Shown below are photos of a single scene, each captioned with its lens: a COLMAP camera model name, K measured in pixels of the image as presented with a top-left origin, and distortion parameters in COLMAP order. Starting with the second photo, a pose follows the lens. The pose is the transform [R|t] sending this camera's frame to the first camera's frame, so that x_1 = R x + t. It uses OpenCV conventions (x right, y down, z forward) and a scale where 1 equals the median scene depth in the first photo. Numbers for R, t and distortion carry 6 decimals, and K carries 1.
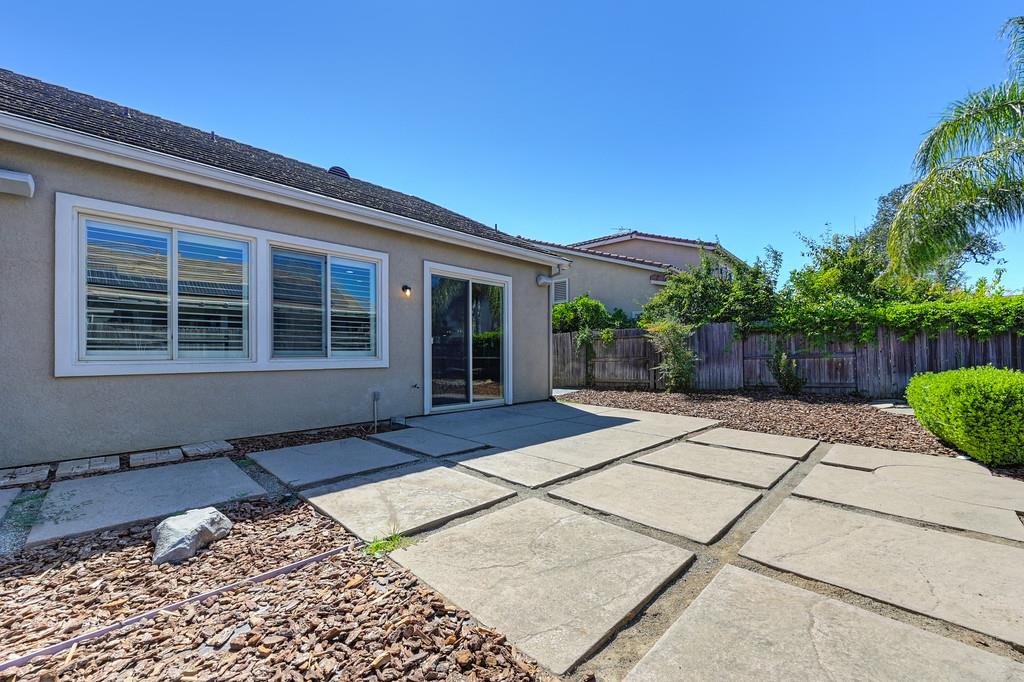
lens RADIAL K [[402.4, 0, 519.6], [0, 402.4, 349.3], [0, 0, 1]] dist [-0.000061, -0.000737]
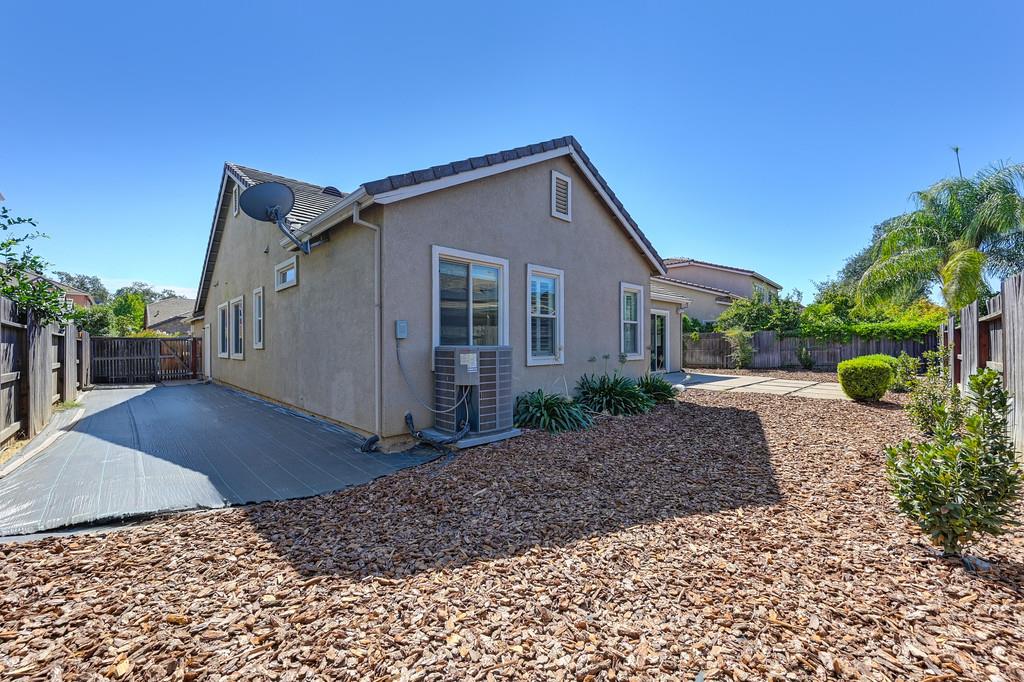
lens RADIAL K [[402.4, 0, 511.9], [0, 402.4, 344.3], [0, 0, 1]] dist [-0.000061, -0.000737]
pose [[0.999618, 0.000571, -0.027636, -0.622071], [-0.000244, 0.999930, 0.011811, -0.026936], [0.027640, -0.011800, 0.999548, -0.873542]]
